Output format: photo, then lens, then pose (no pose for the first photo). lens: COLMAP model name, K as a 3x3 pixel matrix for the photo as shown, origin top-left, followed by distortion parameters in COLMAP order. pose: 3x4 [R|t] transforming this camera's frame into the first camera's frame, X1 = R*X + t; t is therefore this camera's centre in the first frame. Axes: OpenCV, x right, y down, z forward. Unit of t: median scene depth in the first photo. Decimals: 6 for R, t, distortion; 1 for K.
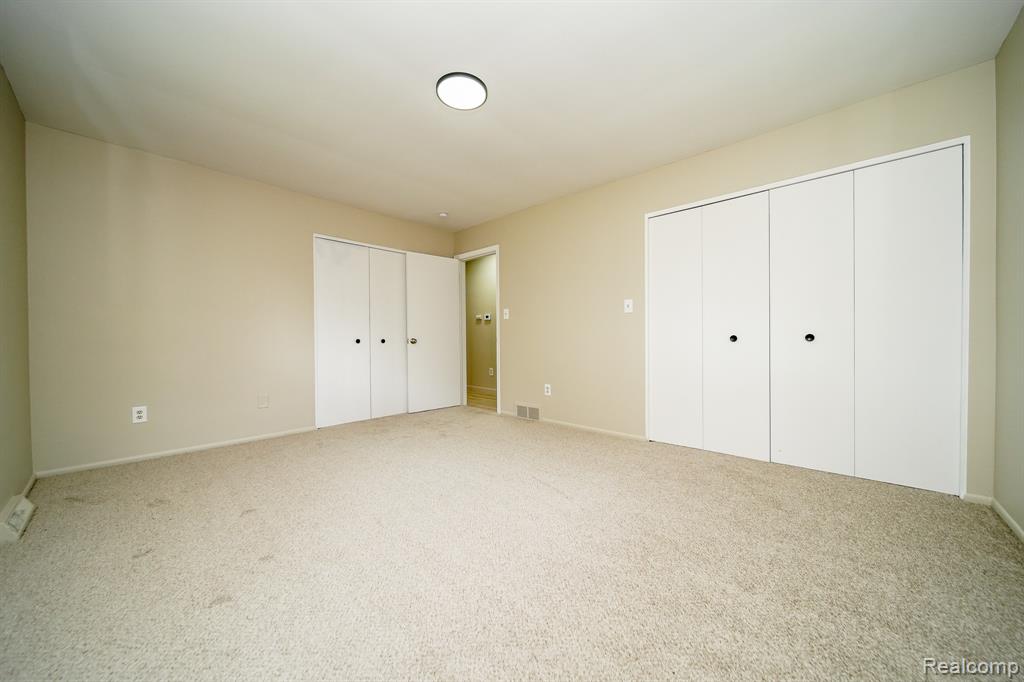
lens RADIAL K [[360.1, 0, 510.2], [0, 360.1, 336.4], [0, 0, 1]] dist [0.000337, -0.000001]
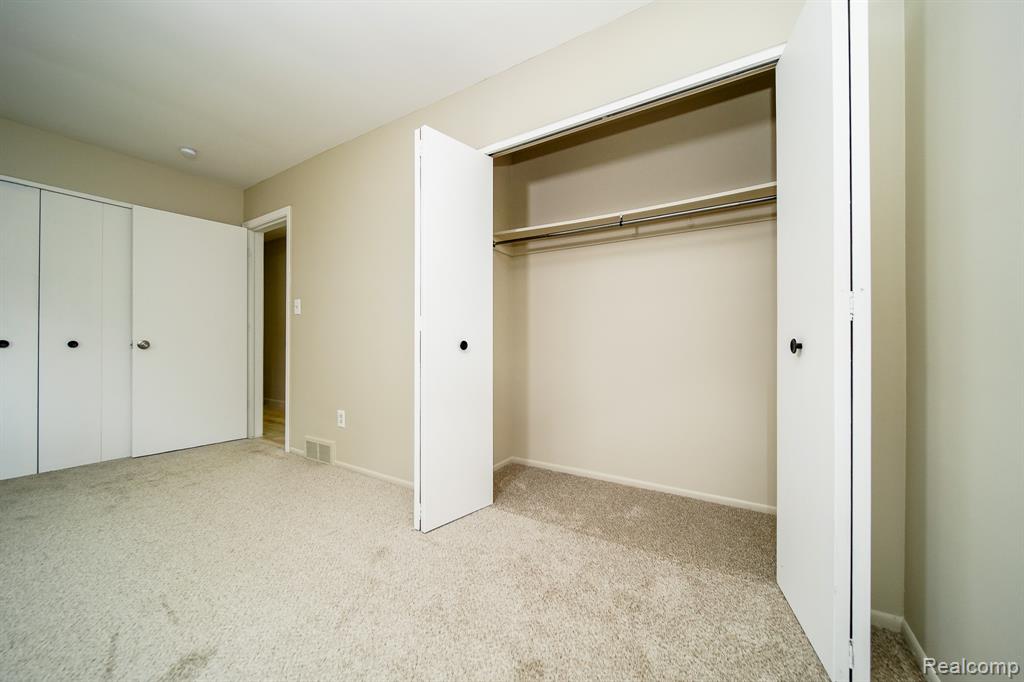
lens RADIAL K [[367.0, 0, 512.0], [0, 367.0, 341.0], [0, 0, 1]] dist [-0.000592, -0.000013]
pose [[0.981962, 0.012787, 0.188645, 0.274578], [-0.012490, 0.999918, -0.002759, -0.000042], [-0.188665, 0.000353, 0.982041, 0.247525]]
